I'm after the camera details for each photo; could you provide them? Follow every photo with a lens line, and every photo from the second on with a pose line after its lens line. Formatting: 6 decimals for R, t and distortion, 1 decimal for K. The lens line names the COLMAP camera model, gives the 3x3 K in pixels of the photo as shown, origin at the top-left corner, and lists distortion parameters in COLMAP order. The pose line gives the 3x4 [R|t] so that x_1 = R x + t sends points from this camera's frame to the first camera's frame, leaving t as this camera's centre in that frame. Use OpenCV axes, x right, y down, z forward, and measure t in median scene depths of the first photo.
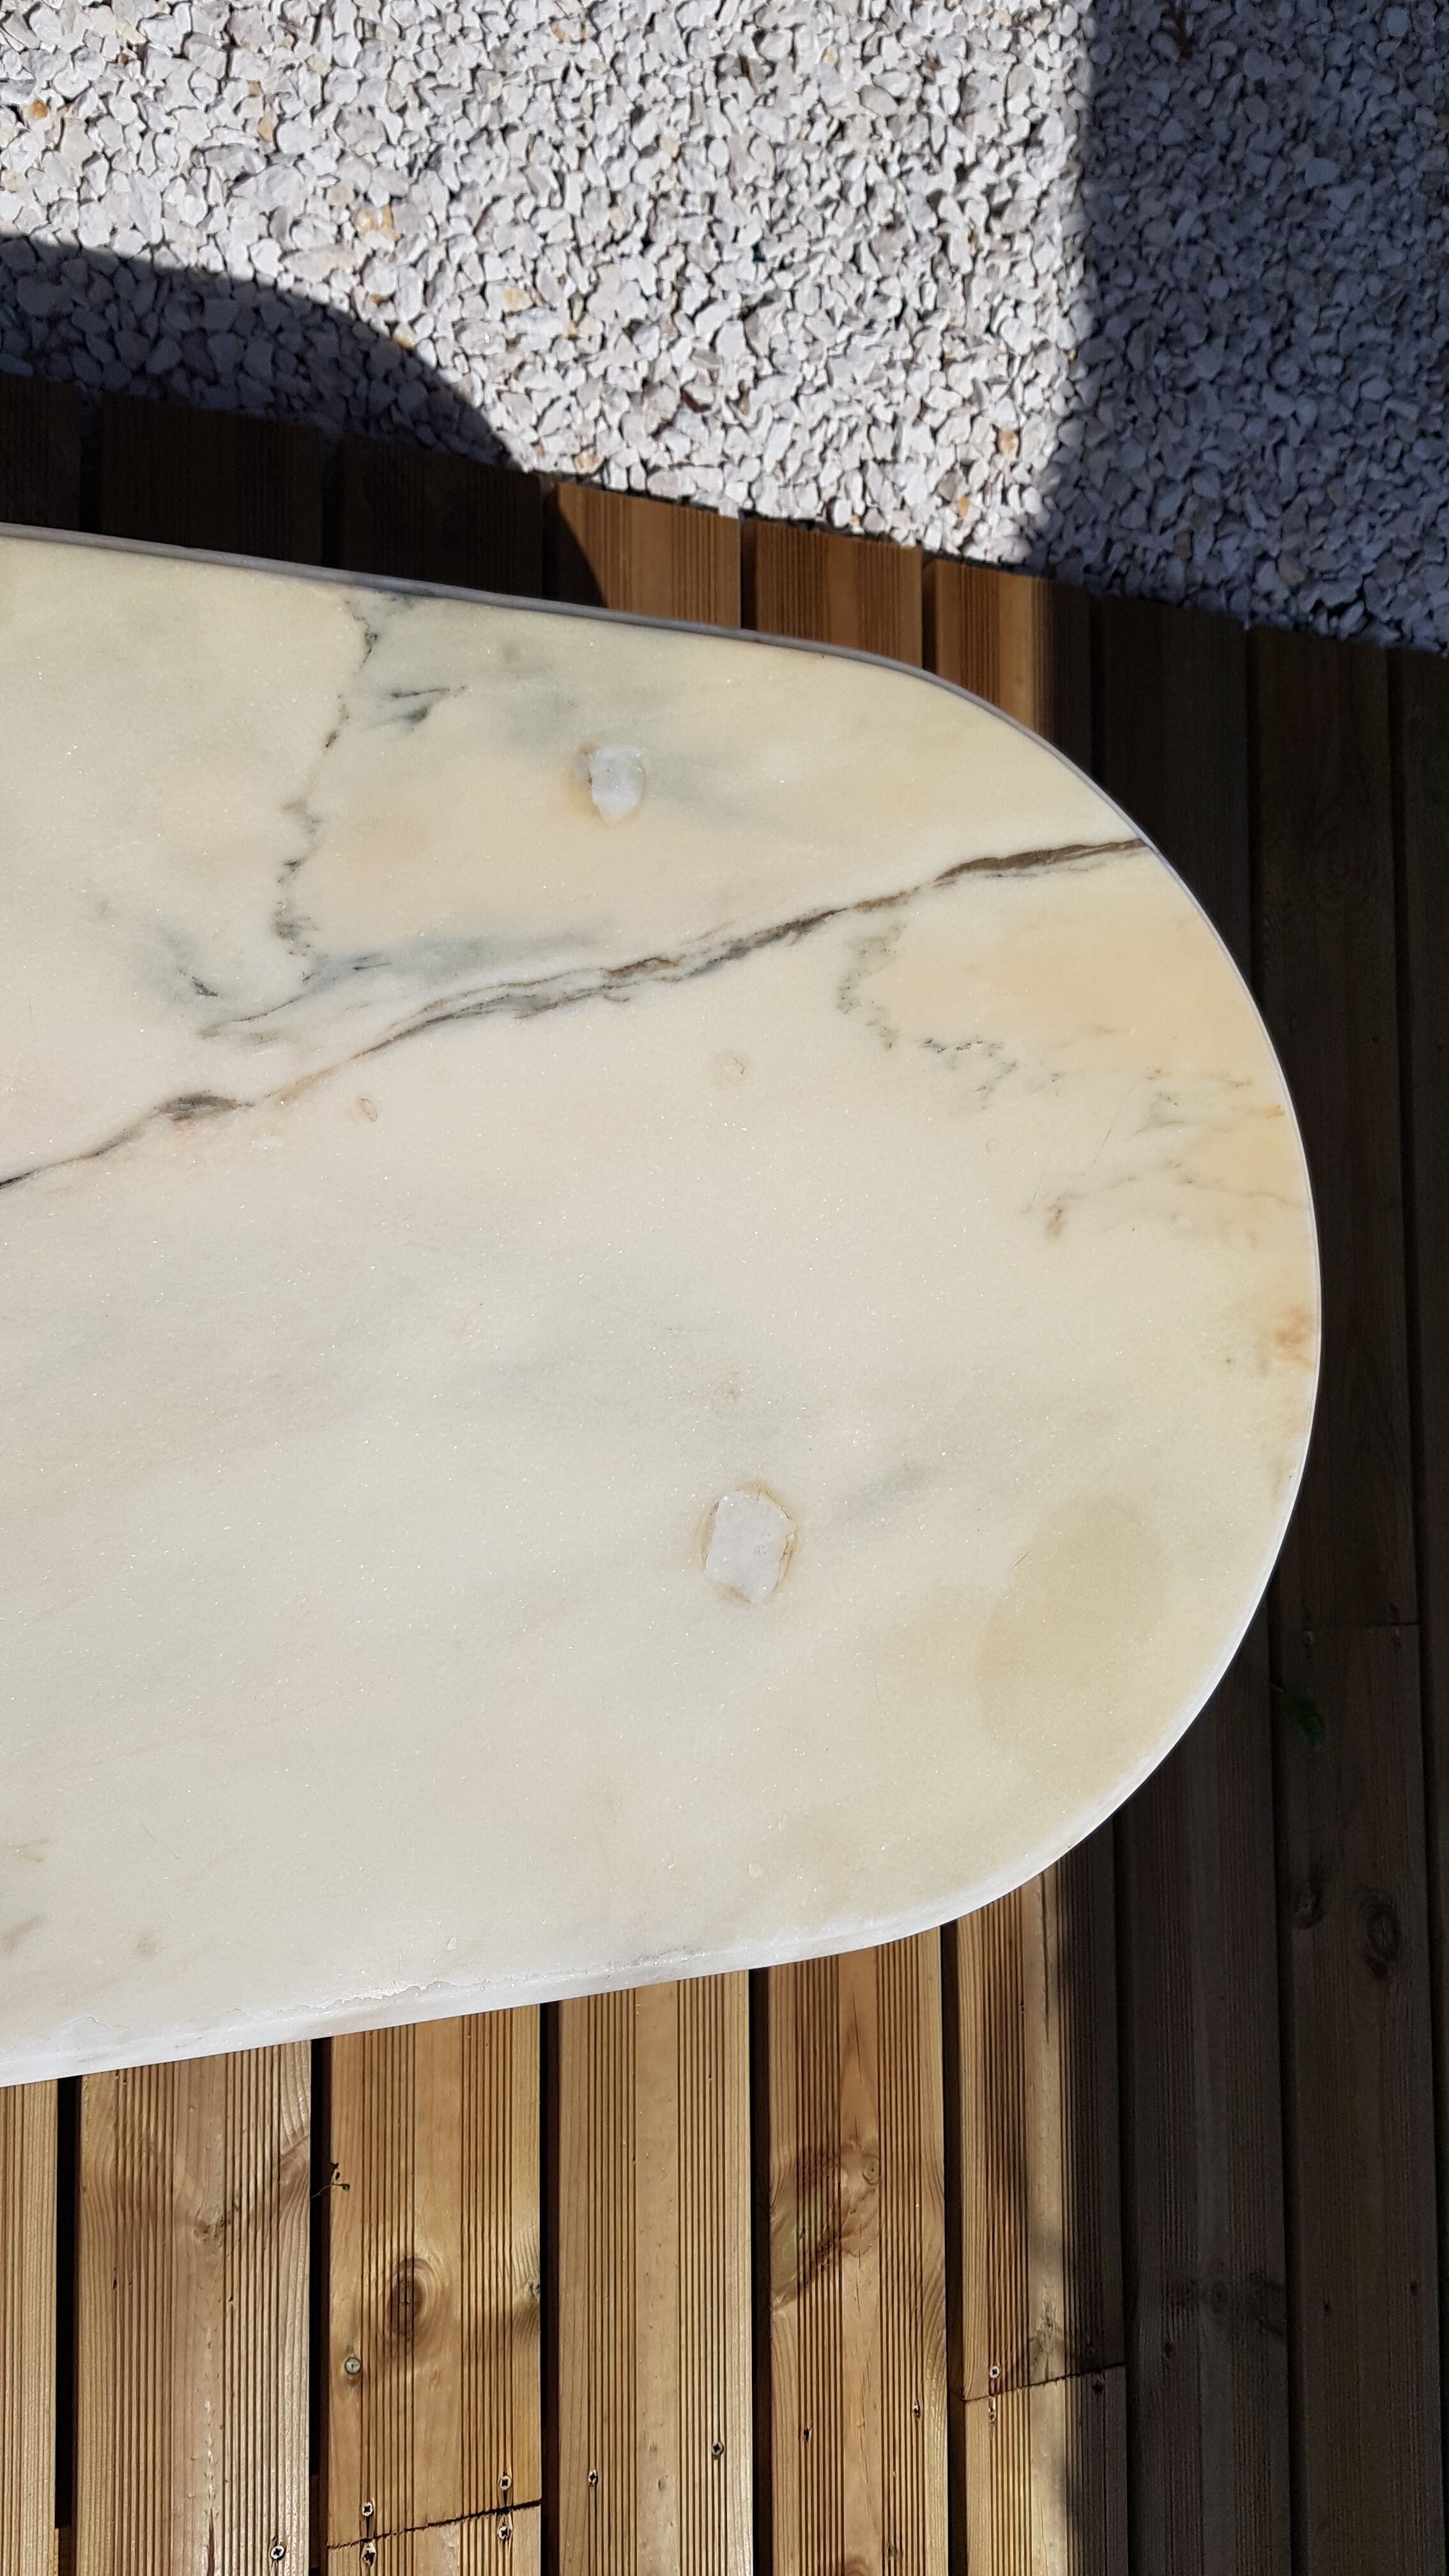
lens RADIAL K [[1996.0, 0, 737.8], [0, 1996.0, 1244.7], [0, 0, 1]] dist [0.052351, -0.115928]
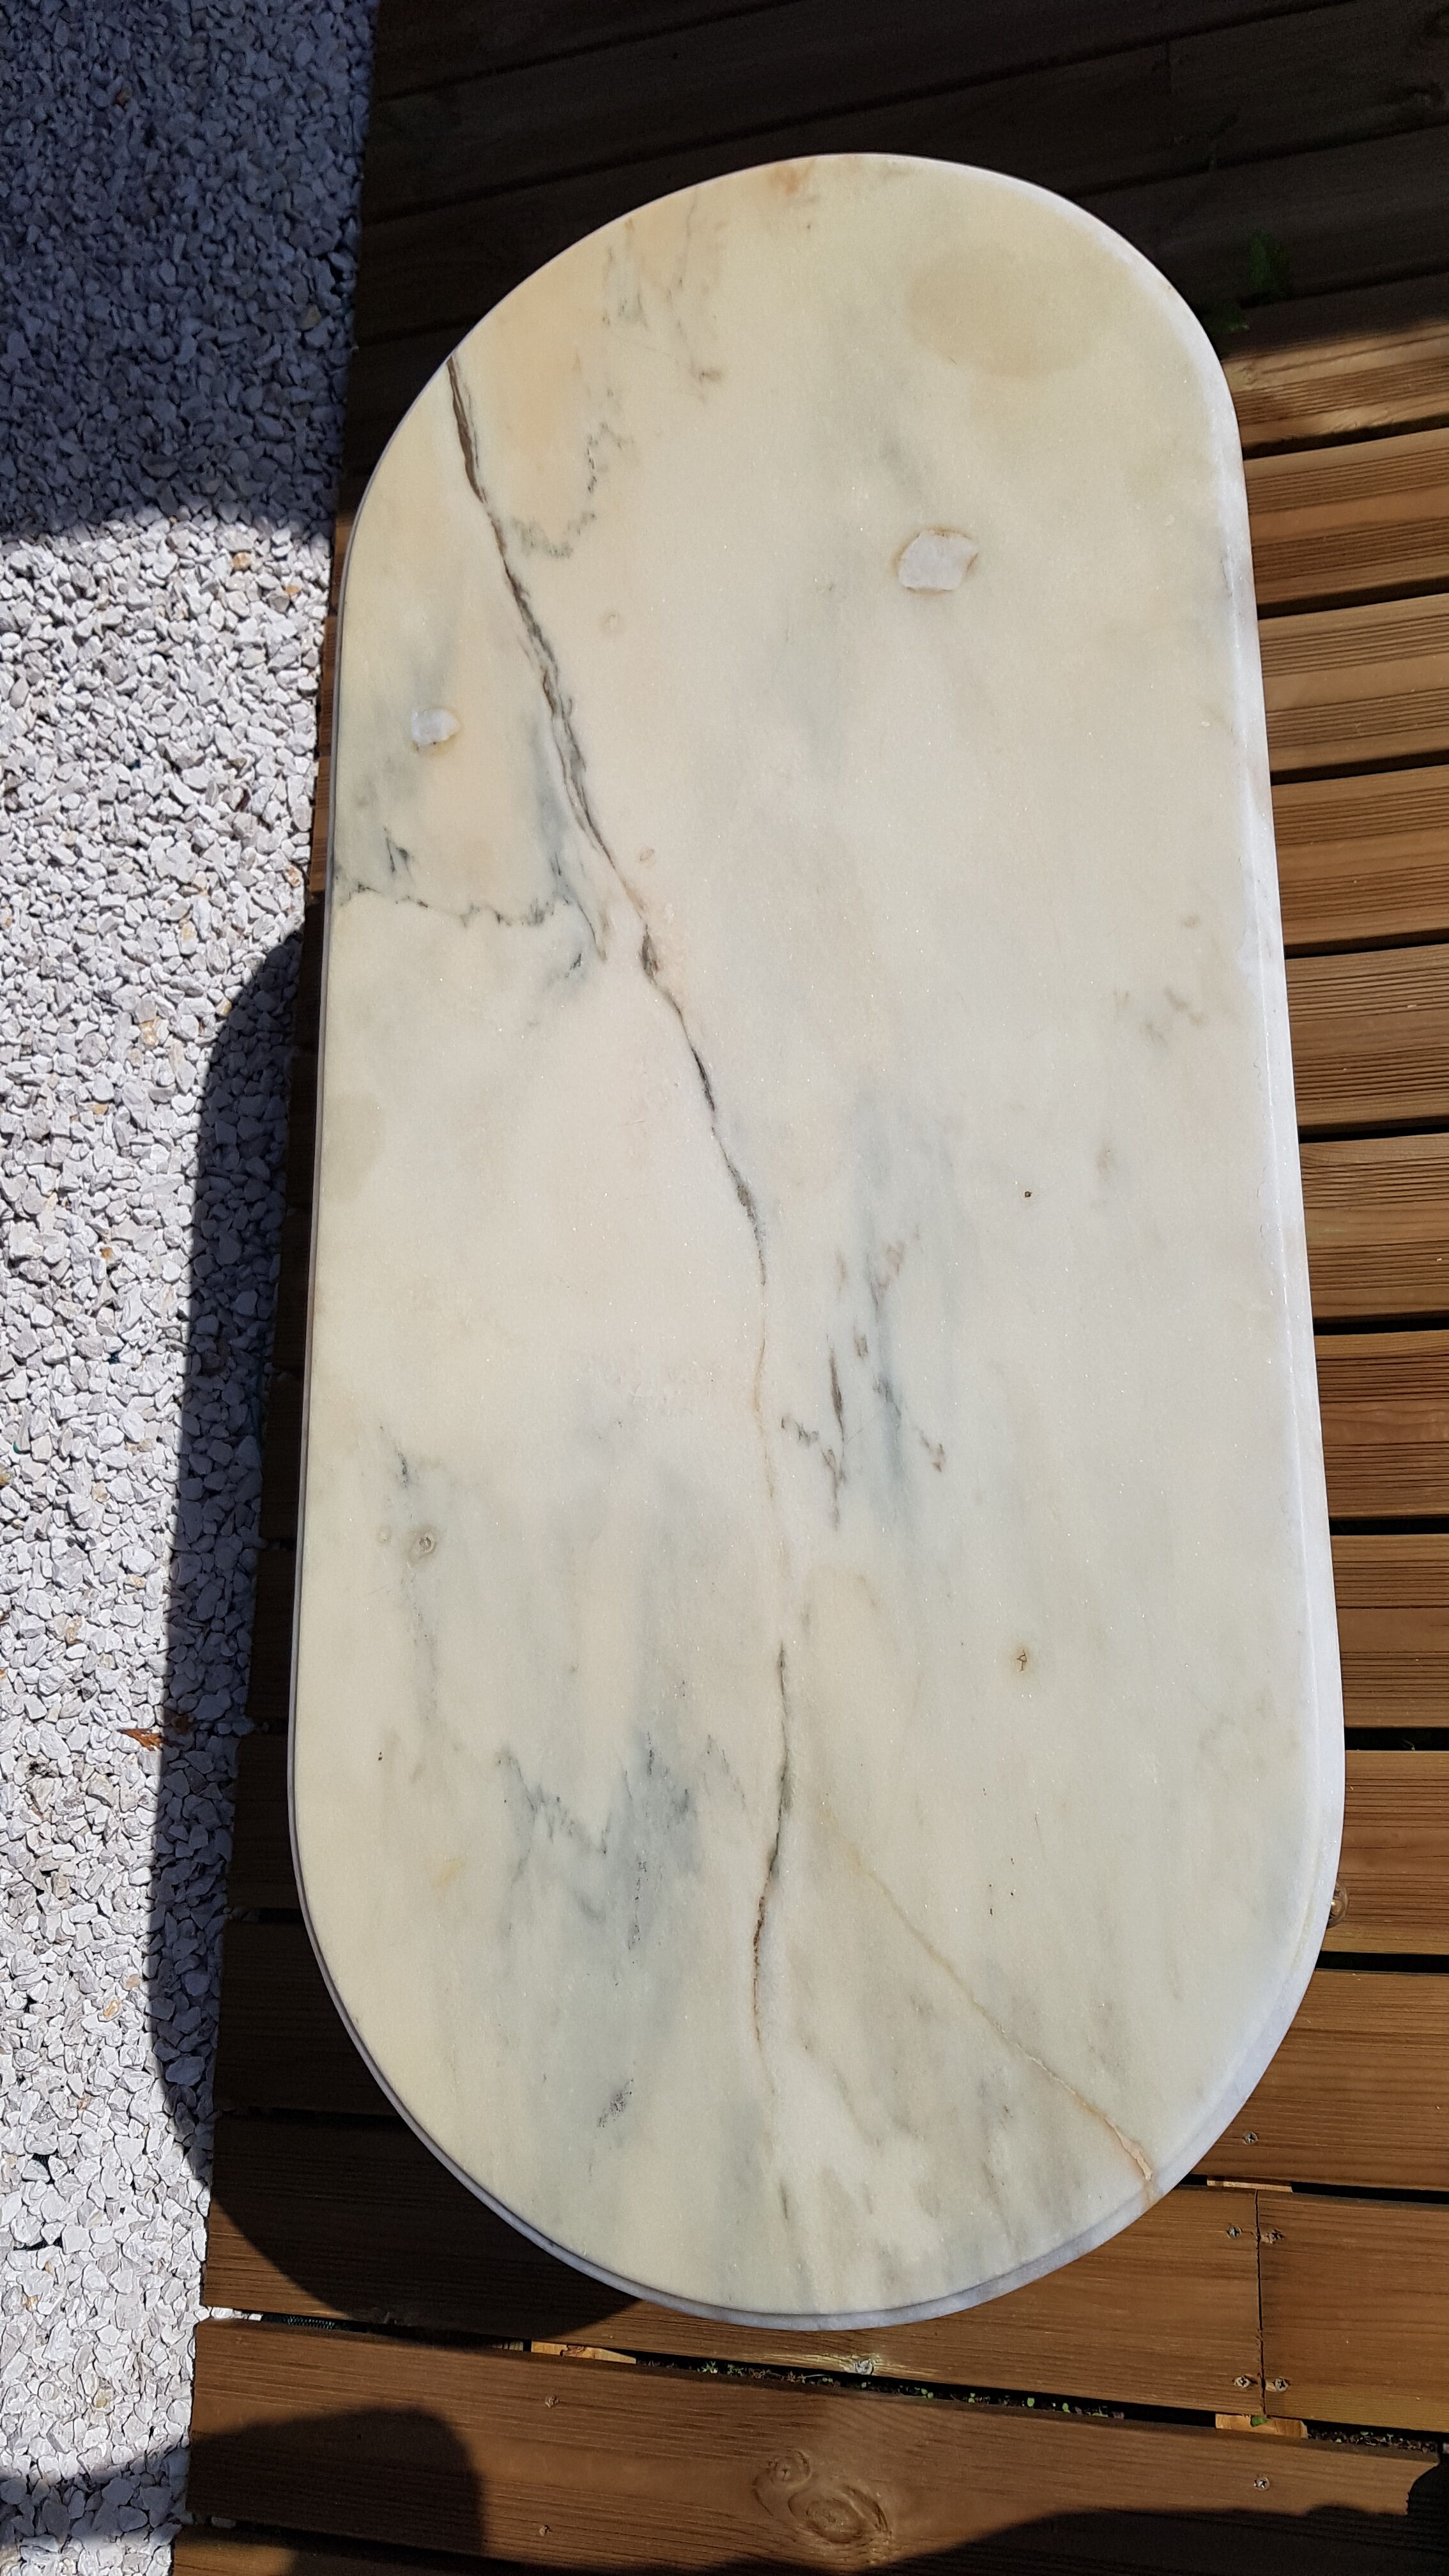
lens RADIAL K [[1996.0, 0, 737.8], [0, 1996.0, 1244.7], [0, 0, 1]] dist [0.052351, -0.115928]
pose [[-0.103385, -0.982666, -0.153882, -0.138848], [0.973875, -0.068559, -0.216487, 0.169702], [0.202184, -0.172244, 0.964082, -0.272097]]
